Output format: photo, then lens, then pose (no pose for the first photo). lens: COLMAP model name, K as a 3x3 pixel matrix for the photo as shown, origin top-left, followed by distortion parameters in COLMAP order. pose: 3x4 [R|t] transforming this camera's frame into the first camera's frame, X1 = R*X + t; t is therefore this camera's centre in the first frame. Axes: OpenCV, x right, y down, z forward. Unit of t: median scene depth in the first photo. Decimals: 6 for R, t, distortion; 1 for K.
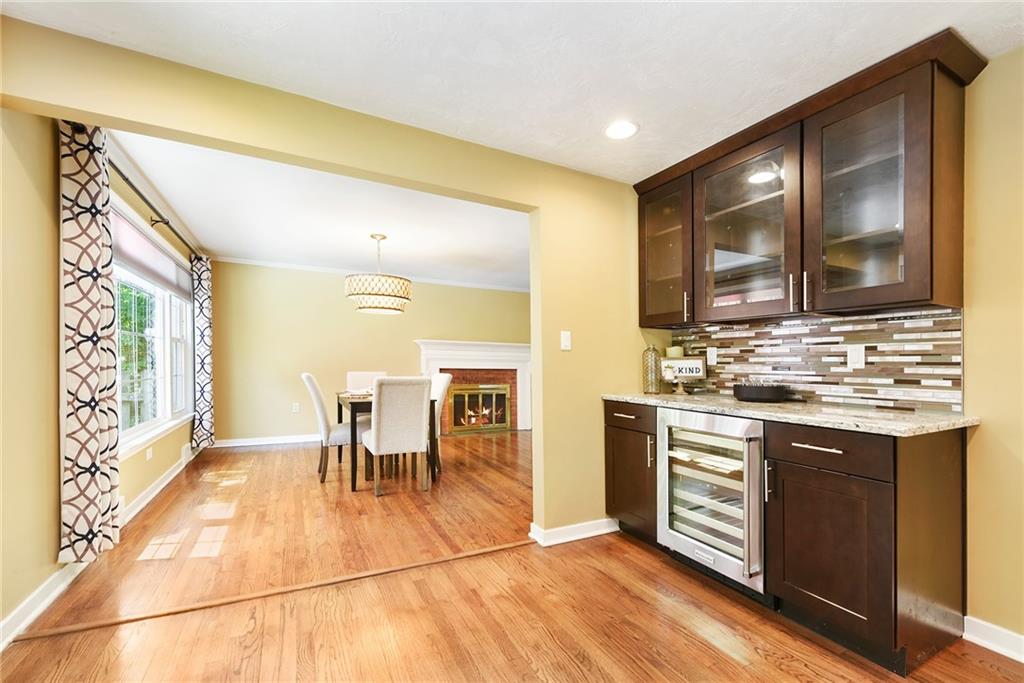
lens RADIAL K [[438.9, 0, 524.4], [0, 438.9, 375.1], [0, 0, 1]] dist [0.002854, 0.000128]
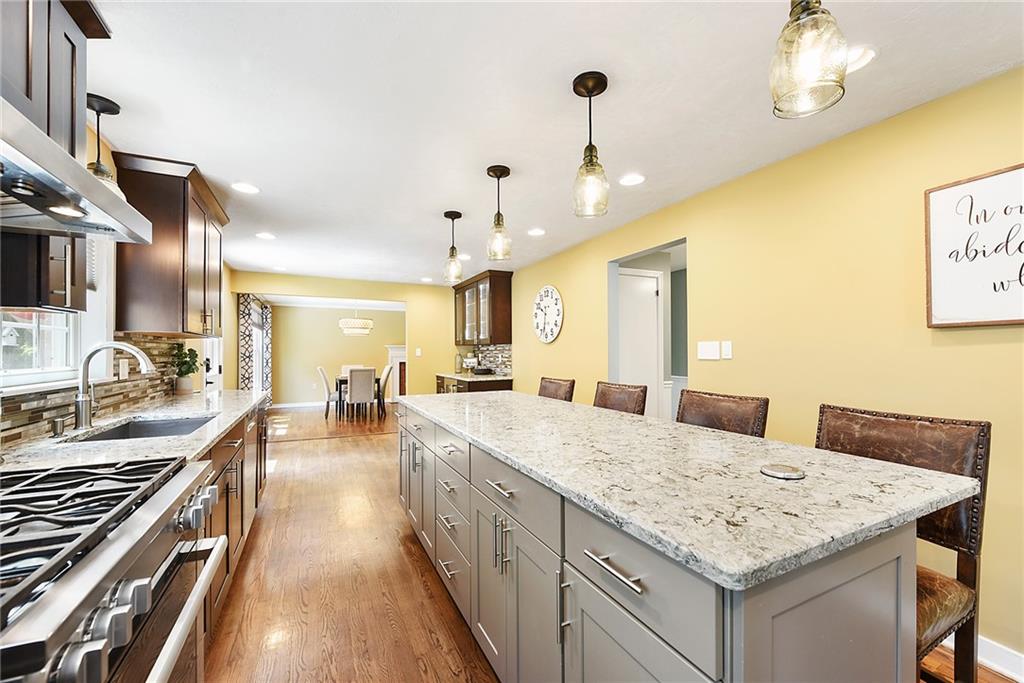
lens RADIAL K [[422.6, 0, 516.1], [0, 422.6, 350.5], [0, 0, 1]] dist [-0.026609, 0.000059]
pose [[0.999110, -0.018984, -0.037672, 0.906779], [0.017787, 0.999334, -0.031872, -0.001853], [0.038252, 0.031174, 0.998782, -1.696742]]
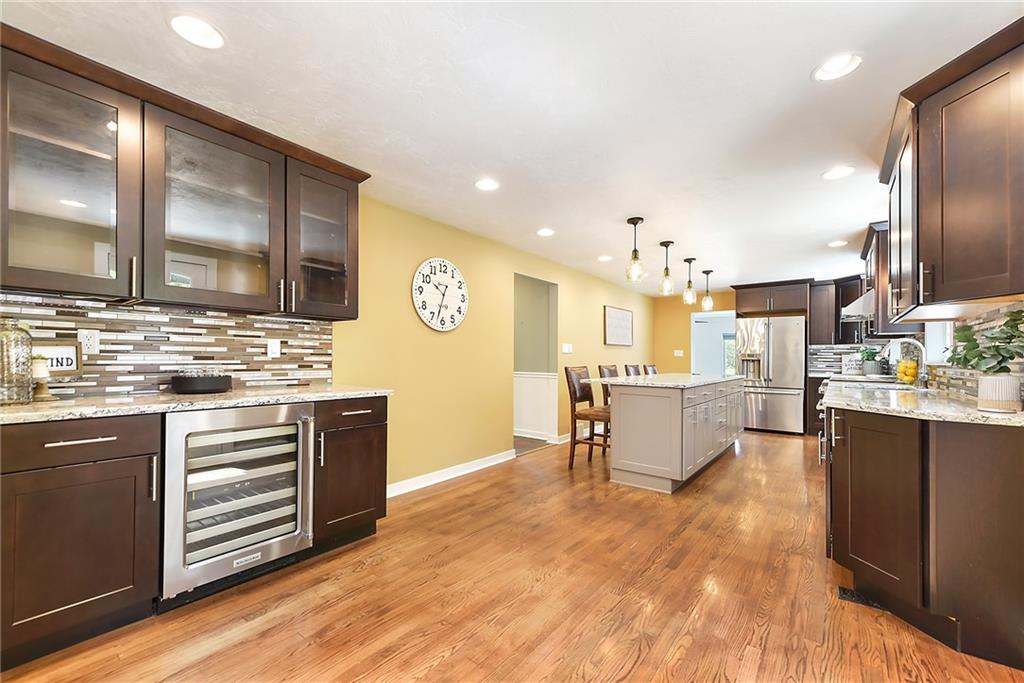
lens RADIAL K [[422.6, 0, 516.1], [0, 422.6, 350.5], [0, 0, 1]] dist [-0.026609, 0.000059]
pose [[-0.426215, 0.007380, 0.904592, -0.616037], [0.015385, 0.999881, -0.000909, -0.022035], [-0.904491, 0.013530, -0.426278, 0.823317]]
